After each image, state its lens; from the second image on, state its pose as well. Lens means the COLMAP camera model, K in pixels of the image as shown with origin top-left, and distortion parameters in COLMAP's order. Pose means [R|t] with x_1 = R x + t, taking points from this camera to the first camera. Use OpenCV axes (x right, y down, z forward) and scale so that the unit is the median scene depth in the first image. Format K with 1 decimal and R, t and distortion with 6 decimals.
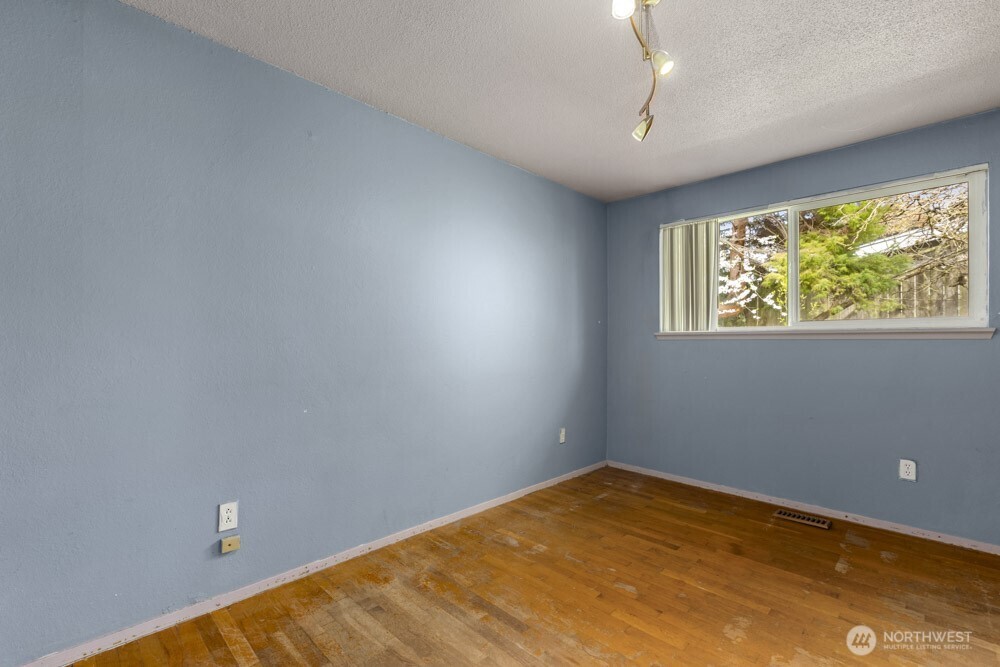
lens RADIAL K [[446.6, 0, 495.7], [0, 446.6, 334.7], [0, 0, 1]] dist [0.001943, -0.001398]
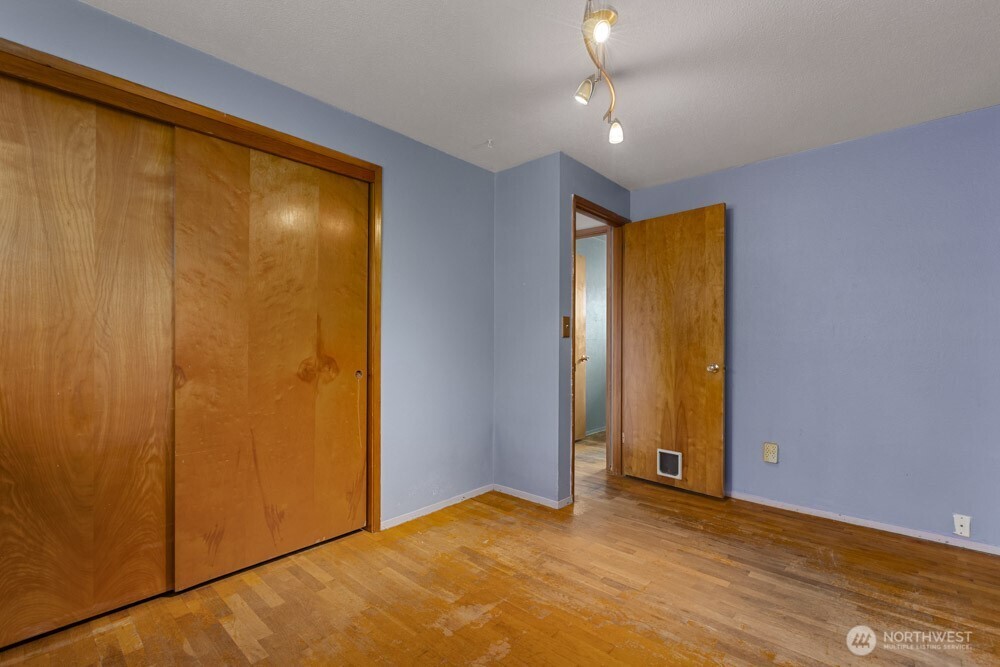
lens RADIAL K [[446.6, 0, 503.6], [0, 446.6, 341.1], [0, 0, 1]] dist [0.001943, -0.001398]
pose [[-0.998129, -0.006001, -0.060841, 0.377033], [-0.005332, 0.999924, -0.011158, 0.019120], [0.060904, -0.010812, -0.998085, 1.250987]]
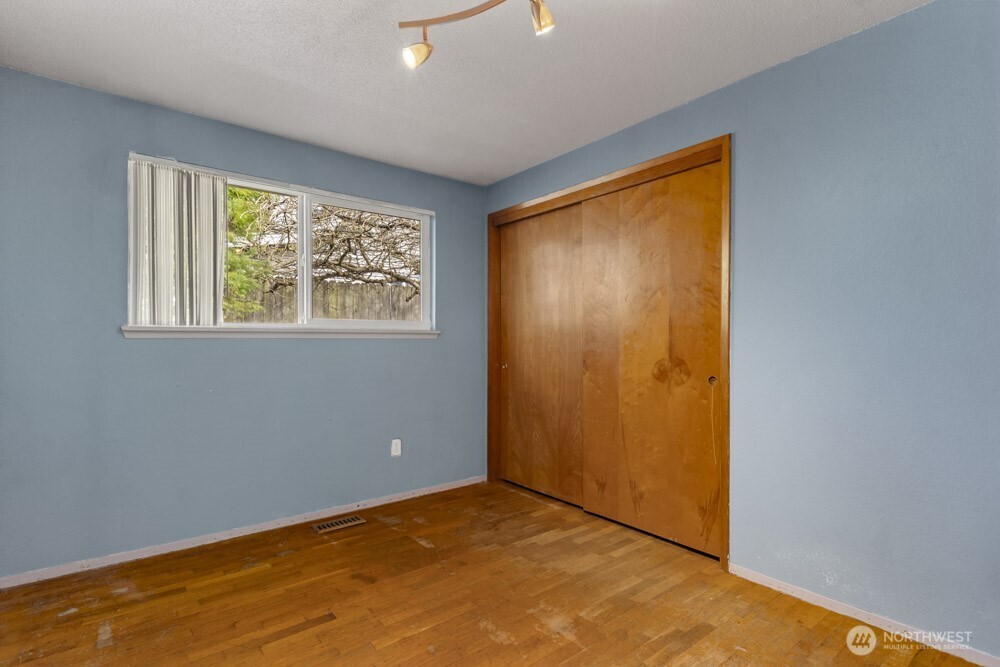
lens RADIAL K [[485.1, 0, 495.9], [0, 485.1, 340.3], [0, 0, 1]] dist [-0.003325, -0.000516]
pose [[0.105809, 0.000917, 0.994386, -0.337345], [-0.014115, 0.999900, 0.000580, 0.009565], [-0.994286, -0.014097, 0.105812, 0.585017]]
